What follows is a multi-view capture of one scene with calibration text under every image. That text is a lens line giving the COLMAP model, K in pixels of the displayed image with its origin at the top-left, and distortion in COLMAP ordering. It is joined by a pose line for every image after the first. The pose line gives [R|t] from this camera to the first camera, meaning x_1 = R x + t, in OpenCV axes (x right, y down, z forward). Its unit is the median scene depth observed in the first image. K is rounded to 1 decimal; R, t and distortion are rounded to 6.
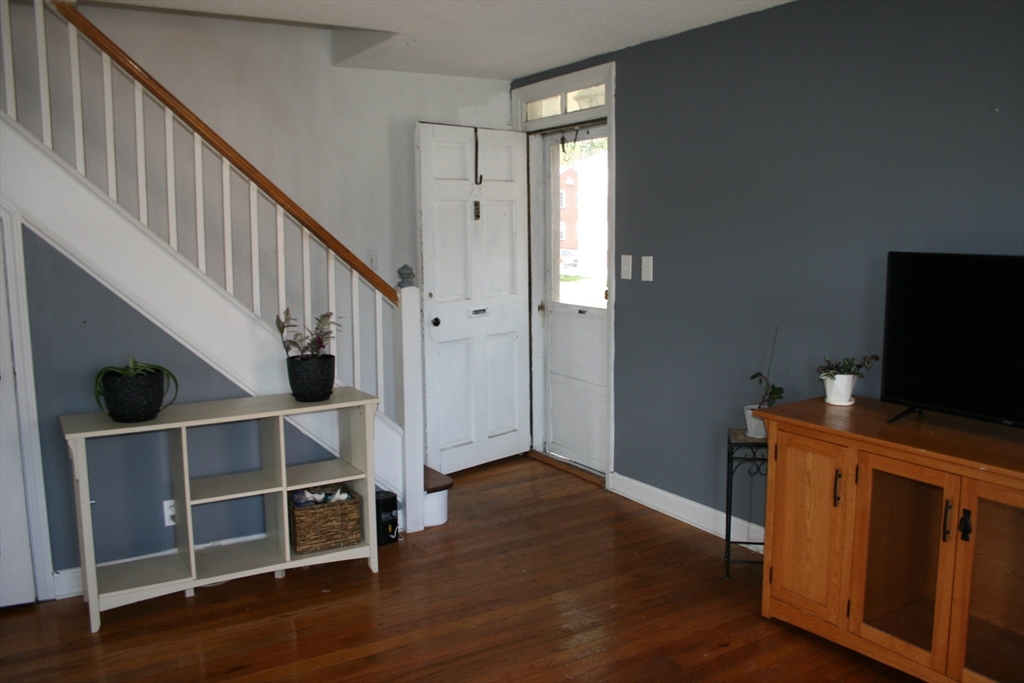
lens RADIAL K [[861.1, 0, 512.0], [0, 861.1, 341.5], [0, 0, 1]] dist [-0.076679, 0.001844]
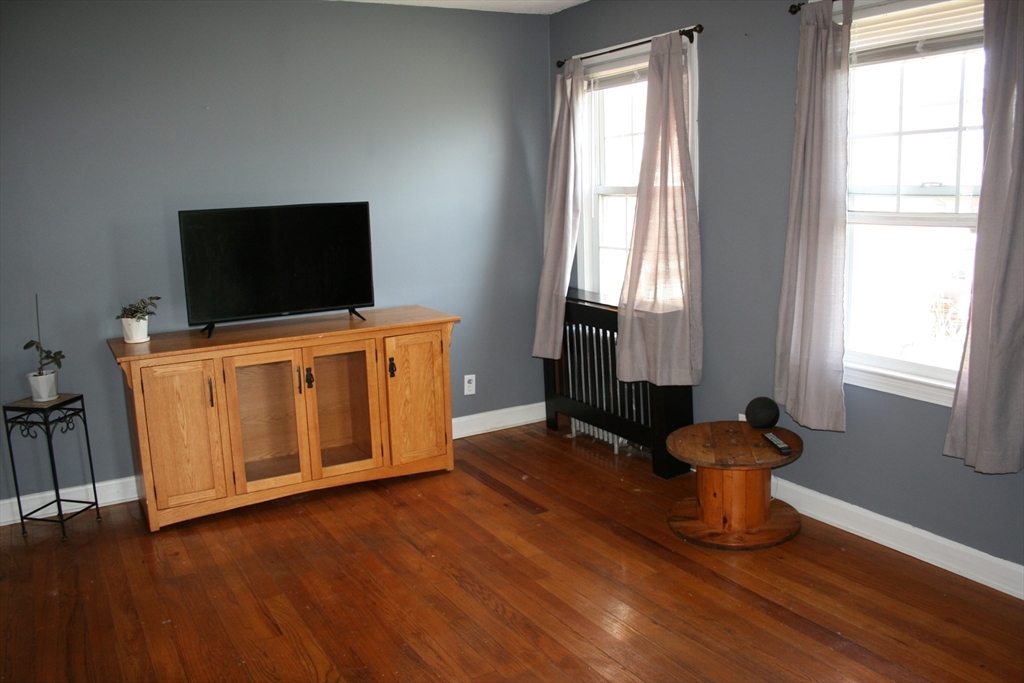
lens RADIAL K [[861.1, 0, 512.0], [0, 861.1, 341.5], [0, 0, 1]] dist [-0.076679, 0.001844]
pose [[0.026581, -0.175190, 0.984176, -0.881922], [0.168669, 0.971194, 0.168323, -0.045454], [-0.985314, 0.161526, 0.055365, 0.463201]]
